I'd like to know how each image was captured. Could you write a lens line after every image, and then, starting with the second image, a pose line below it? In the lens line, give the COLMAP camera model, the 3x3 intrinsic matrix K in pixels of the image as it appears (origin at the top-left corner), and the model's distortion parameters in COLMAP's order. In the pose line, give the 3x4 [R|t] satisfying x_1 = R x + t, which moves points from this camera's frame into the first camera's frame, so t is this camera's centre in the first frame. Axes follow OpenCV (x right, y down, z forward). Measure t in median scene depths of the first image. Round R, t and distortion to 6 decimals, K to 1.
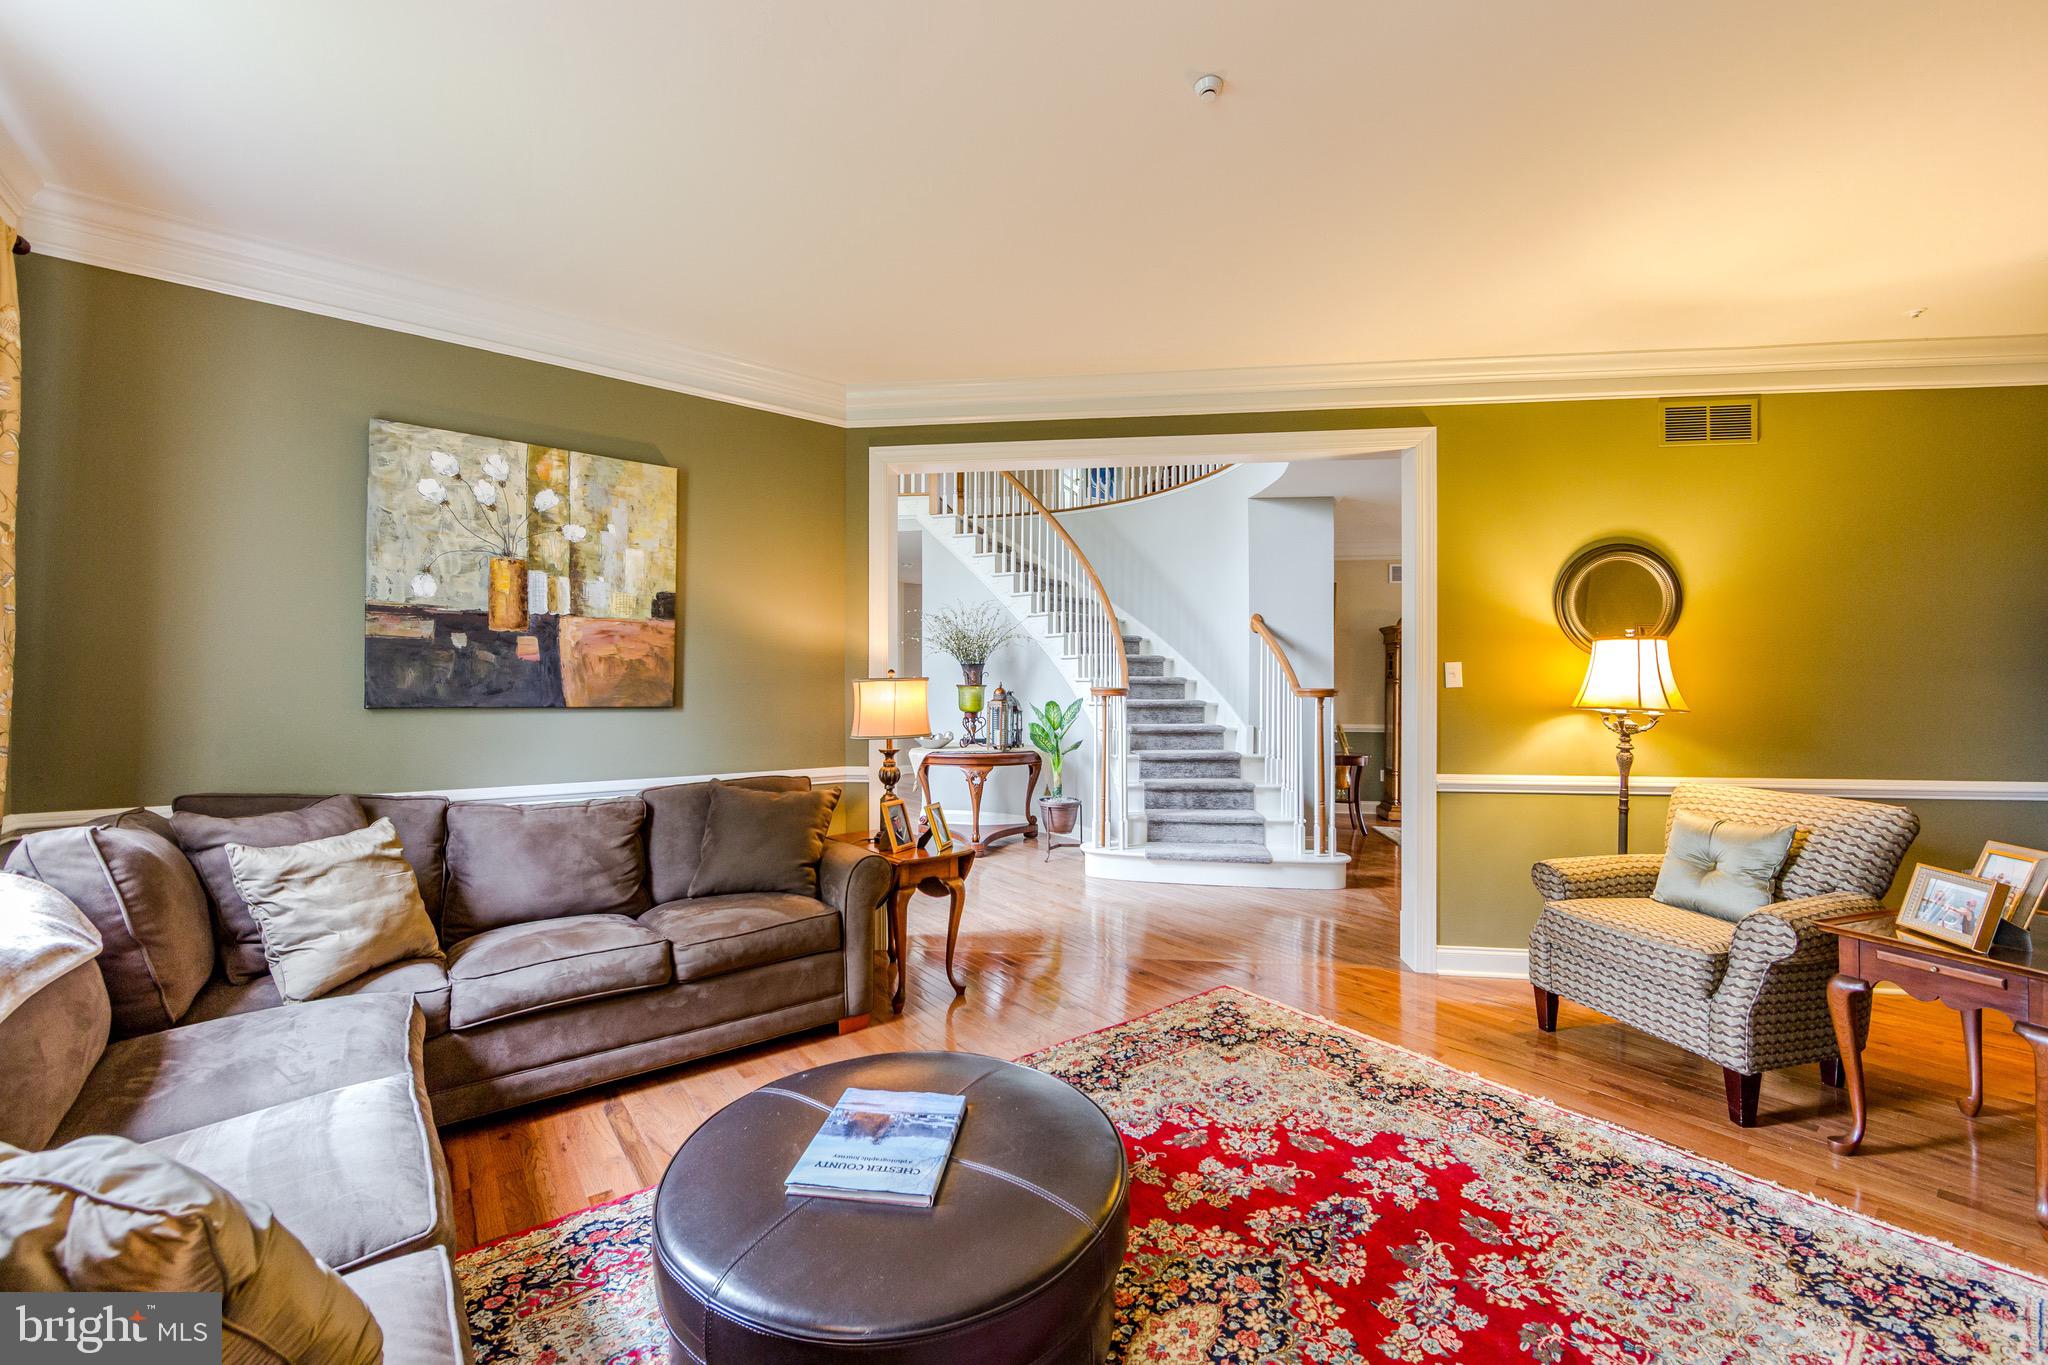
lens RADIAL K [[801.0, 0, 1027.2], [0, 801.0, 681.8], [0, 0, 1]] dist [-0.000683, -0.000184]
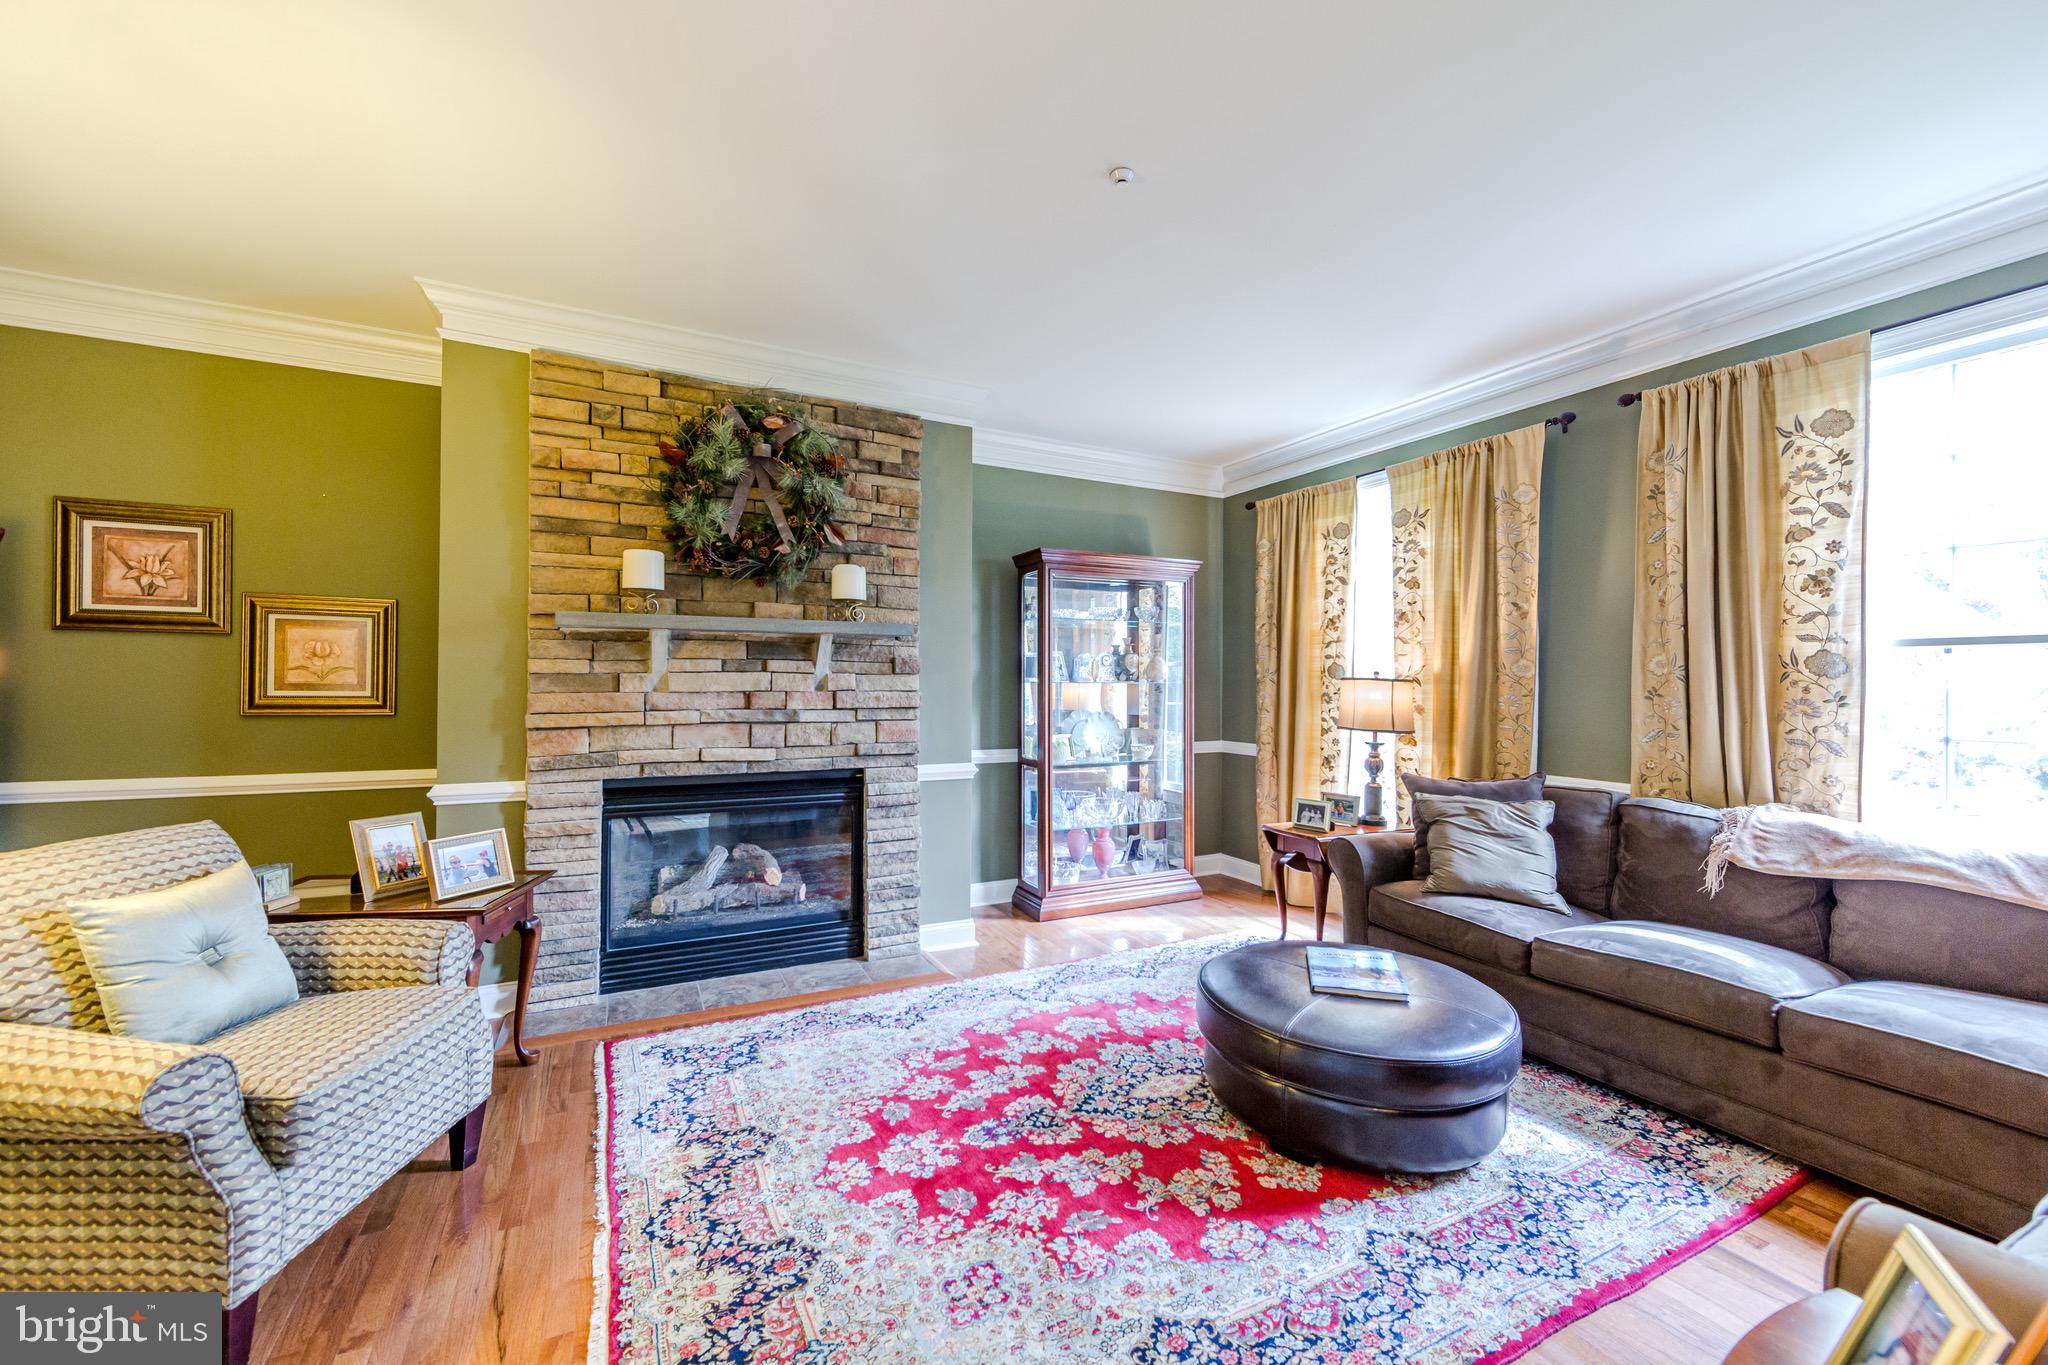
lens RADIAL K [[801.0, 0, 1027.2], [0, 801.0, 681.8], [0, 0, 1]] dist [-0.000683, -0.000184]
pose [[-0.982179, -0.010091, 0.187676, 0.128696], [-0.010842, 0.999937, -0.002975, 0.007148], [-0.187634, -0.004956, -0.982227, 2.076747]]
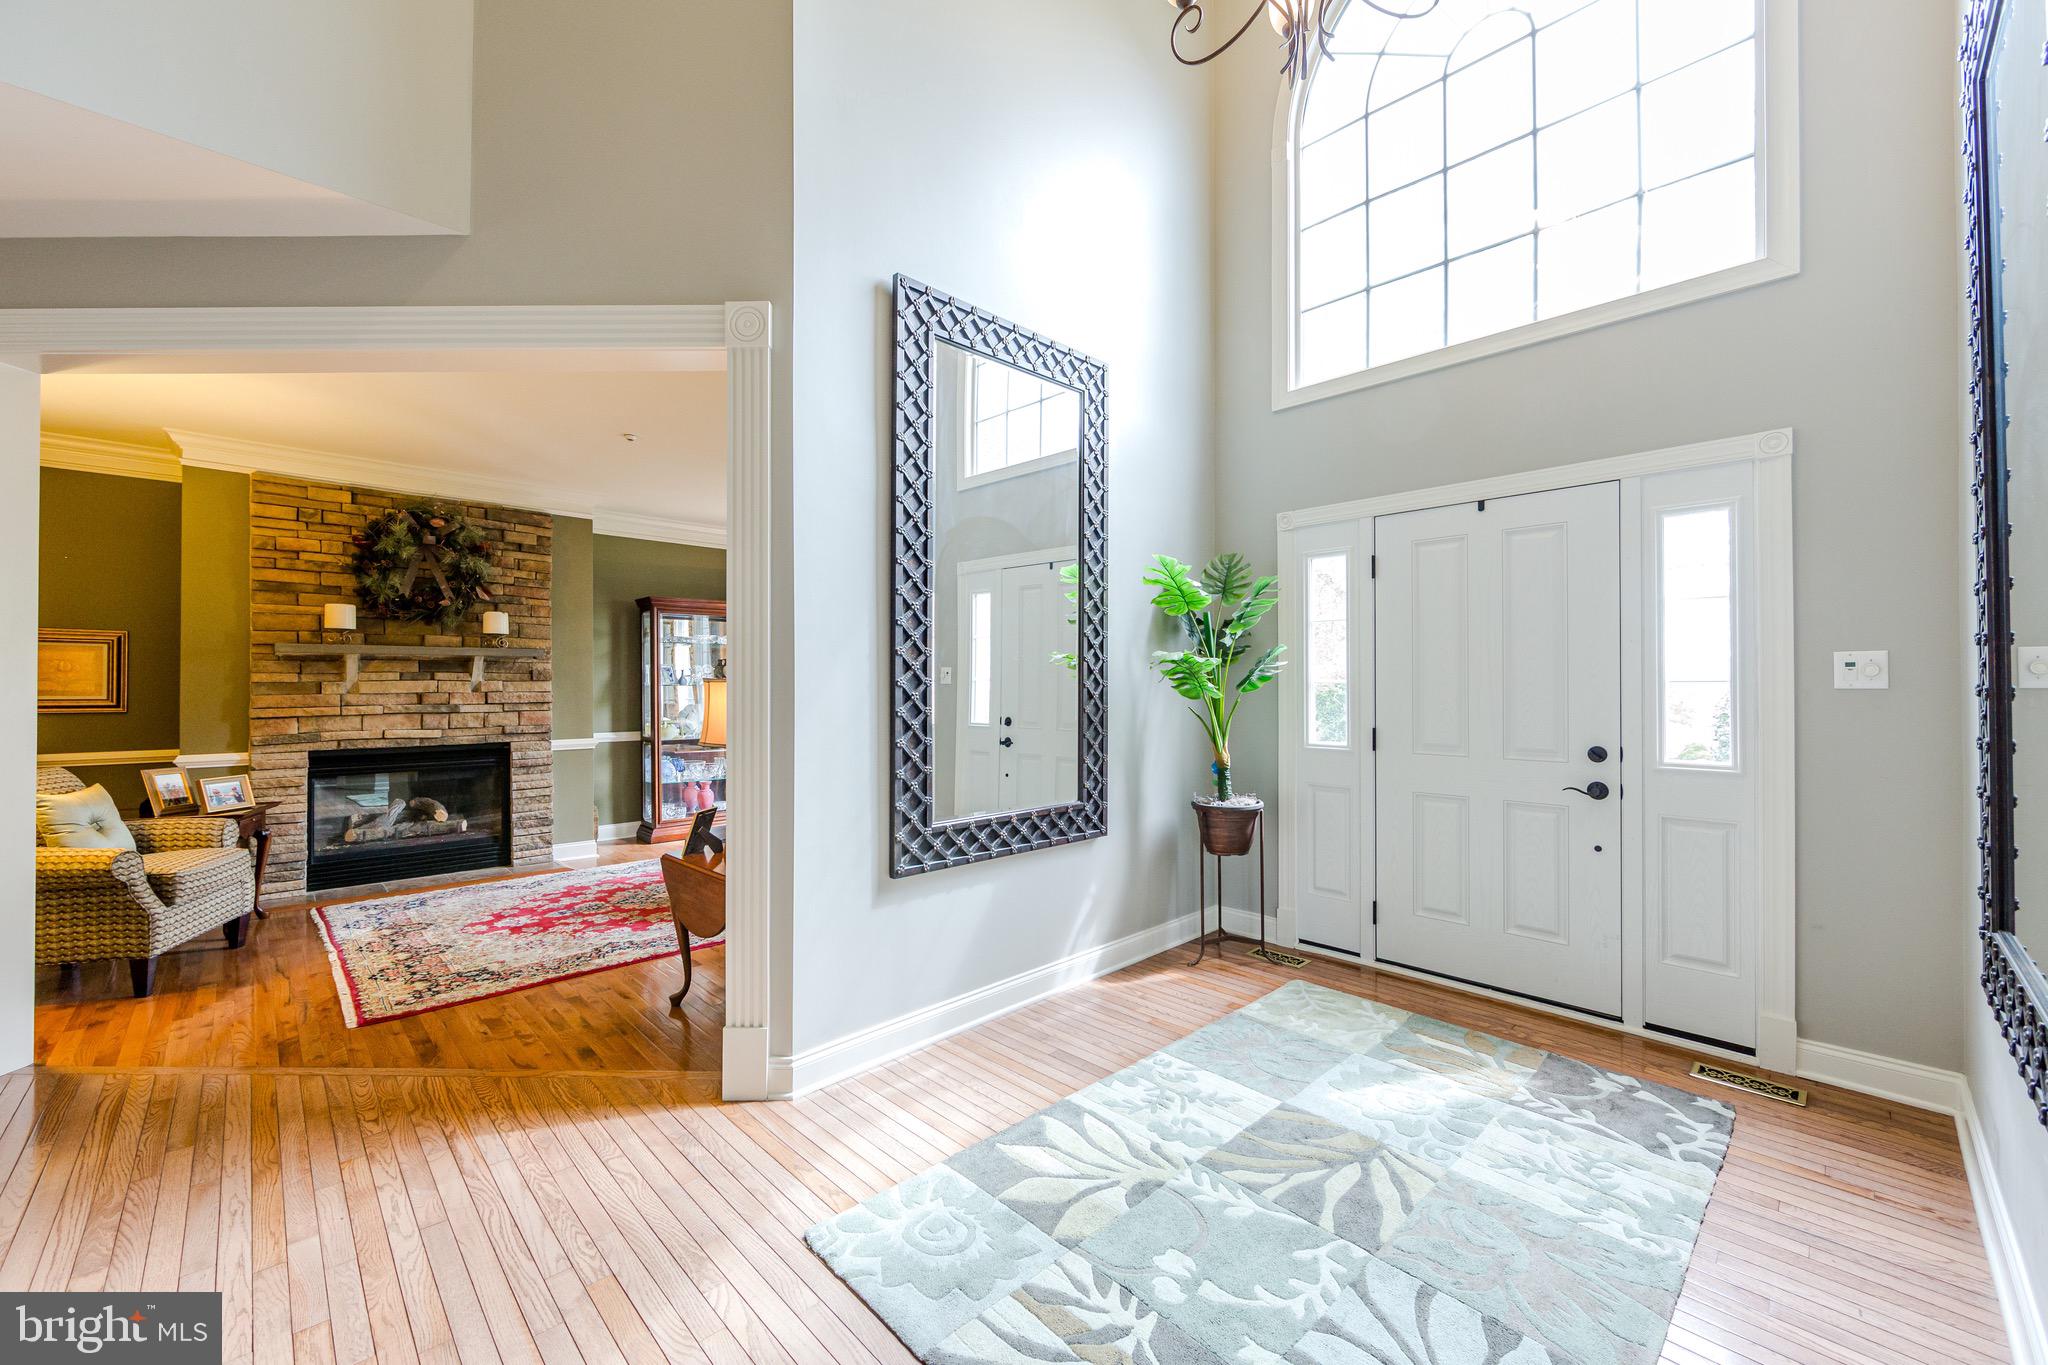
lens RADIAL K [[801.0, 0, 1027.2], [0, 801.0, 681.8], [0, 0, 1]] dist [-0.000683, -0.000184]
pose [[-0.993900, -0.001931, -0.110264, -0.662389], [-0.001051, 0.999967, -0.008037, 0.011442], [0.110276, -0.007873, -0.993870, 3.350957]]
